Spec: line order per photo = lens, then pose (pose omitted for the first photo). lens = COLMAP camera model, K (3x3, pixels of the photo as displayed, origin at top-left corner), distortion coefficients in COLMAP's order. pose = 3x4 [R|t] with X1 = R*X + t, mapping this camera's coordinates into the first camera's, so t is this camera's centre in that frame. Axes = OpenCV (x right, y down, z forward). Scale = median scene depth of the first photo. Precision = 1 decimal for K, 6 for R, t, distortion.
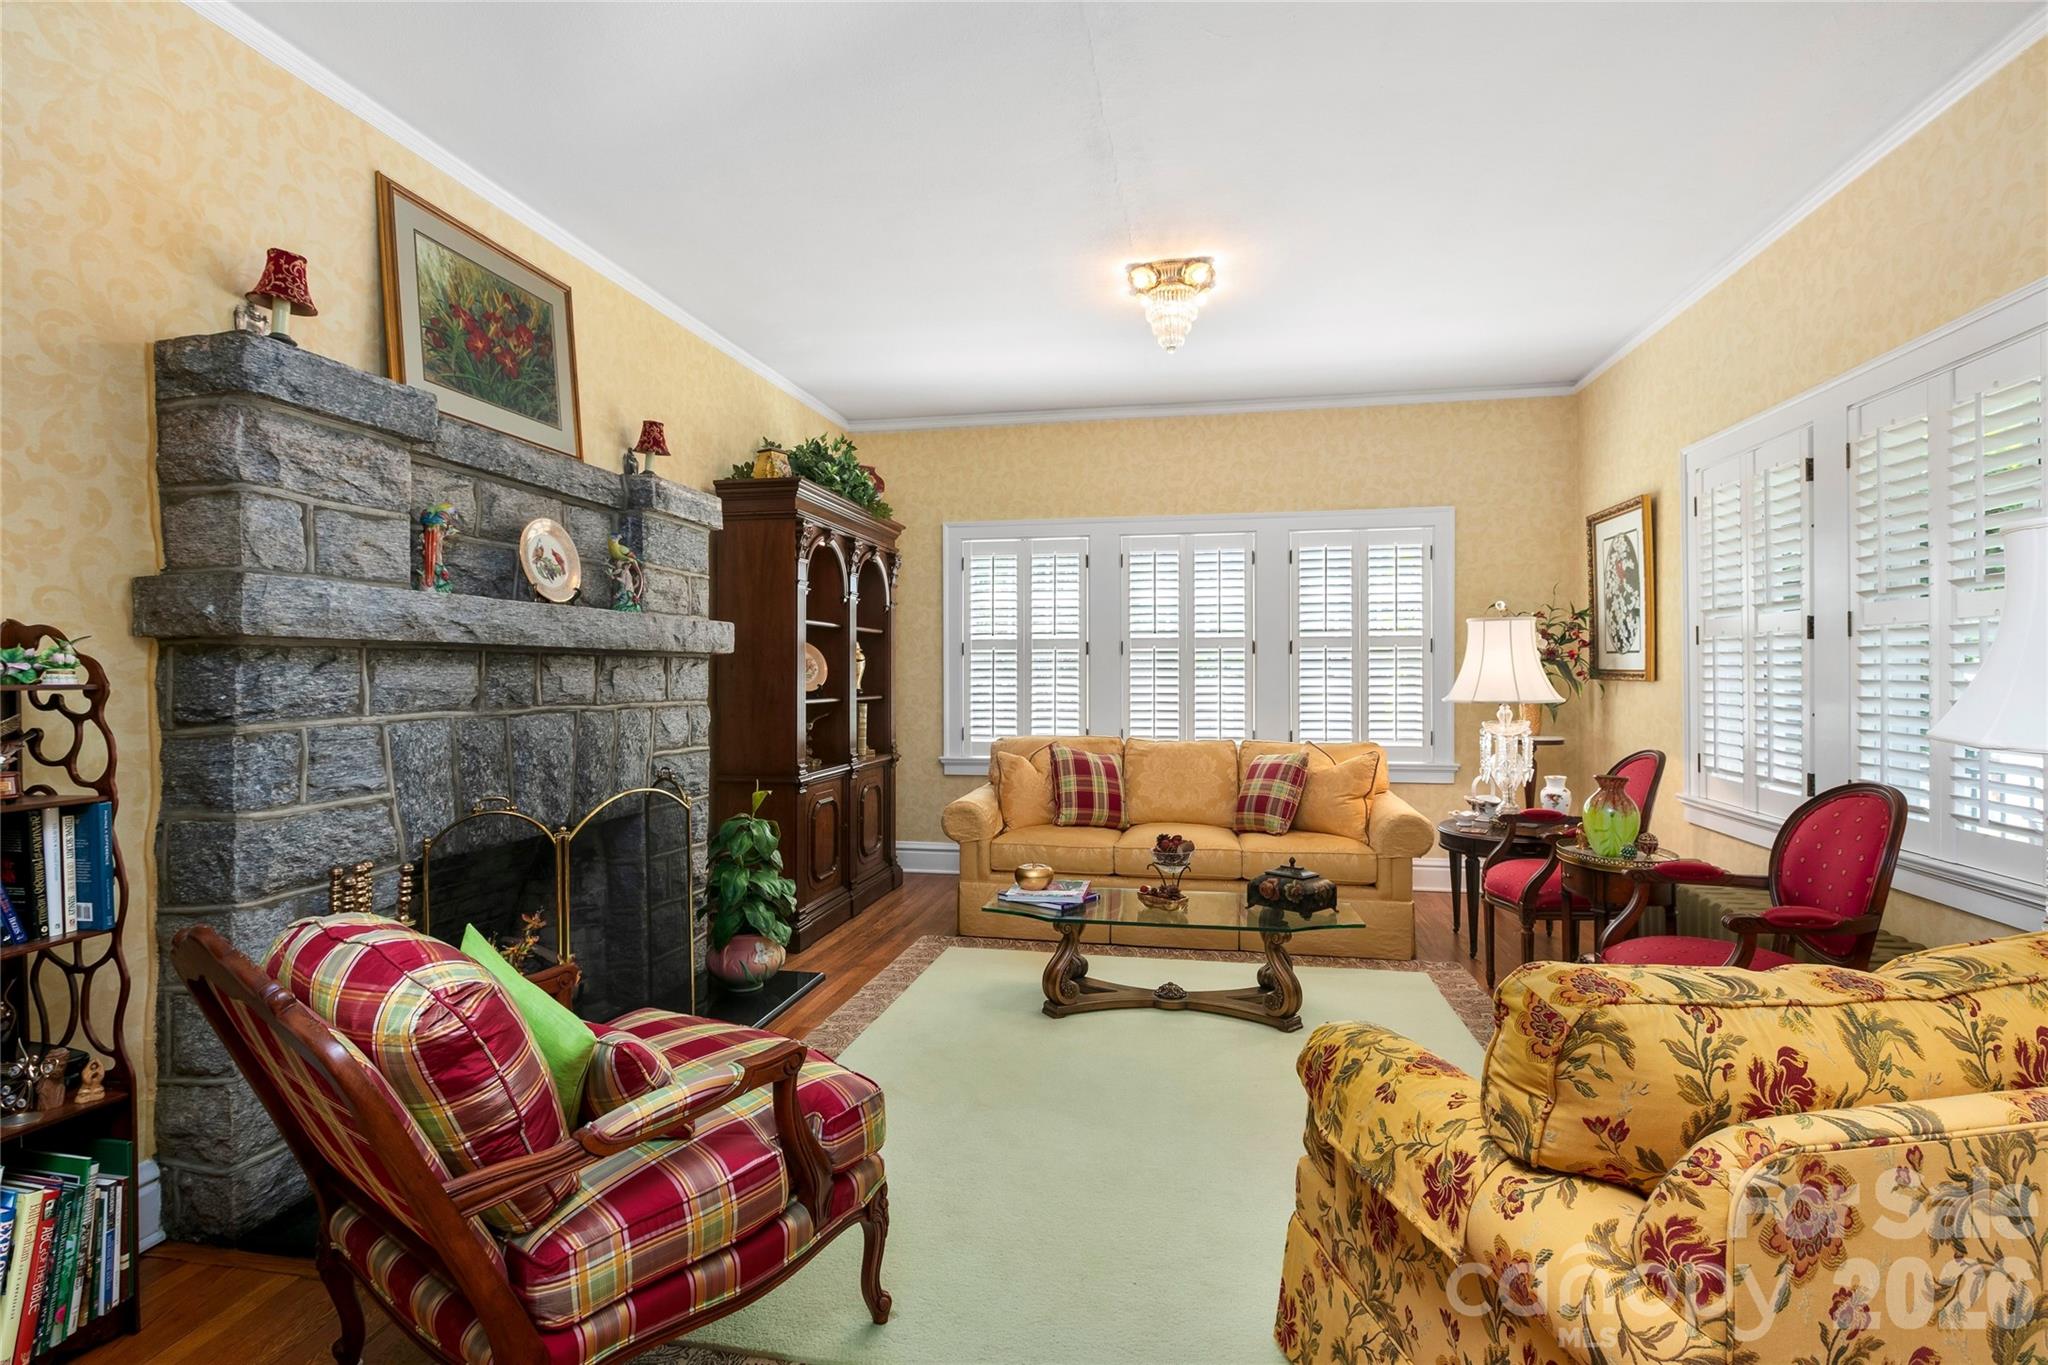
lens RADIAL K [[971.5, 0, 1033.6], [0, 971.5, 675.8], [0, 0, 1]] dist [-0.003010, -0.001726]
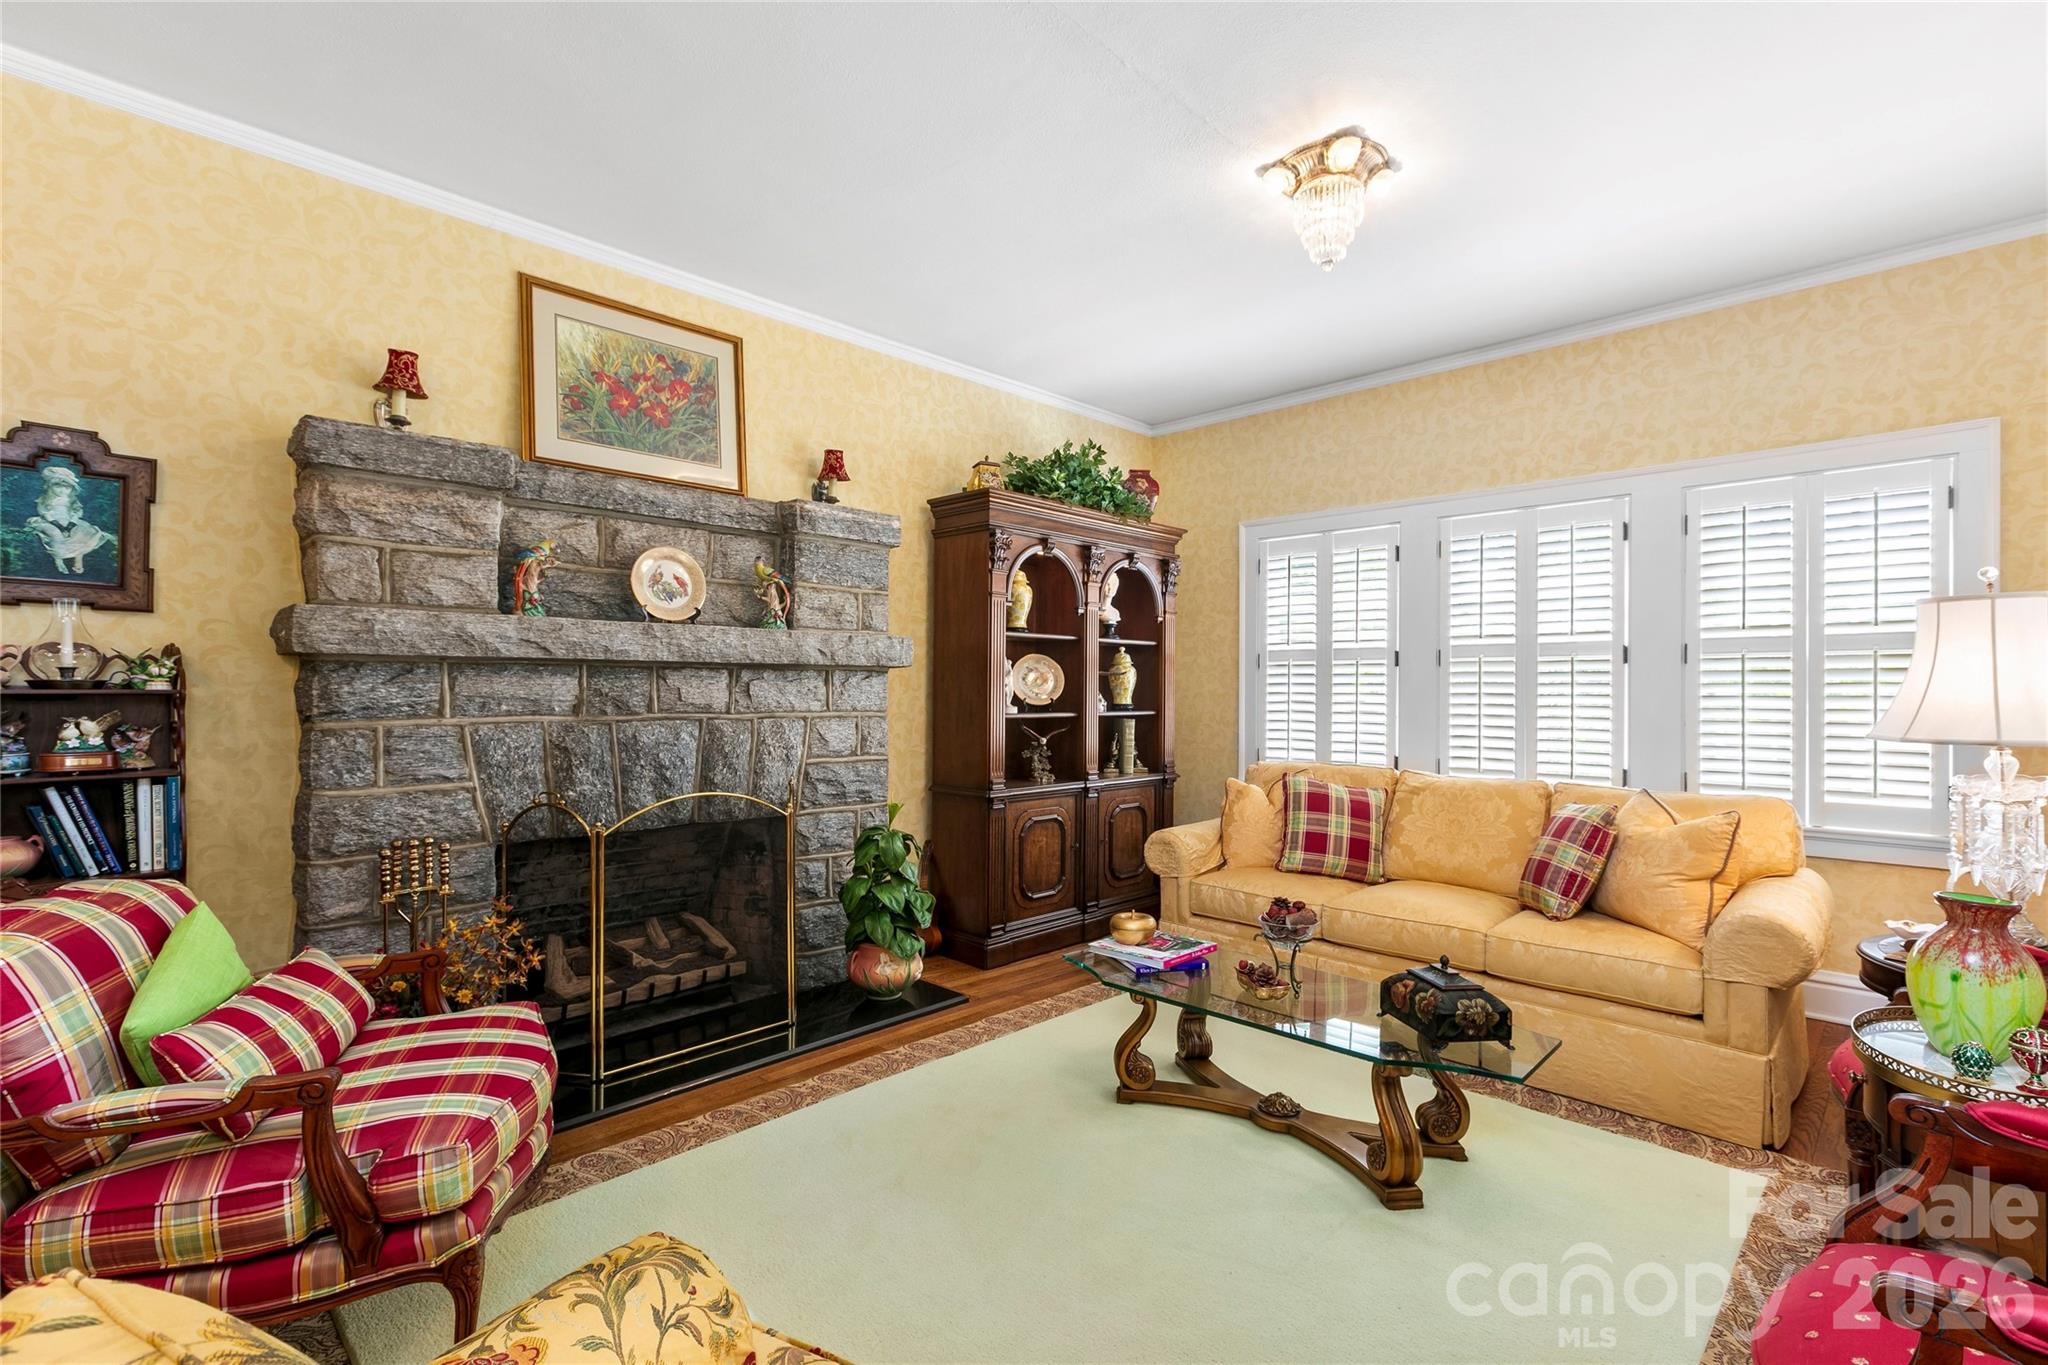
lens RADIAL K [[933.6, 0, 970.8], [0, 933.6, 689.3], [0, 0, 1]] dist [-0.000947, 0.000374]
pose [[0.835814, 0.006613, -0.548973, 0.328910], [-0.007440, 0.999972, 0.000719, -0.000455], [0.548962, 0.003483, 0.835840, 0.245139]]
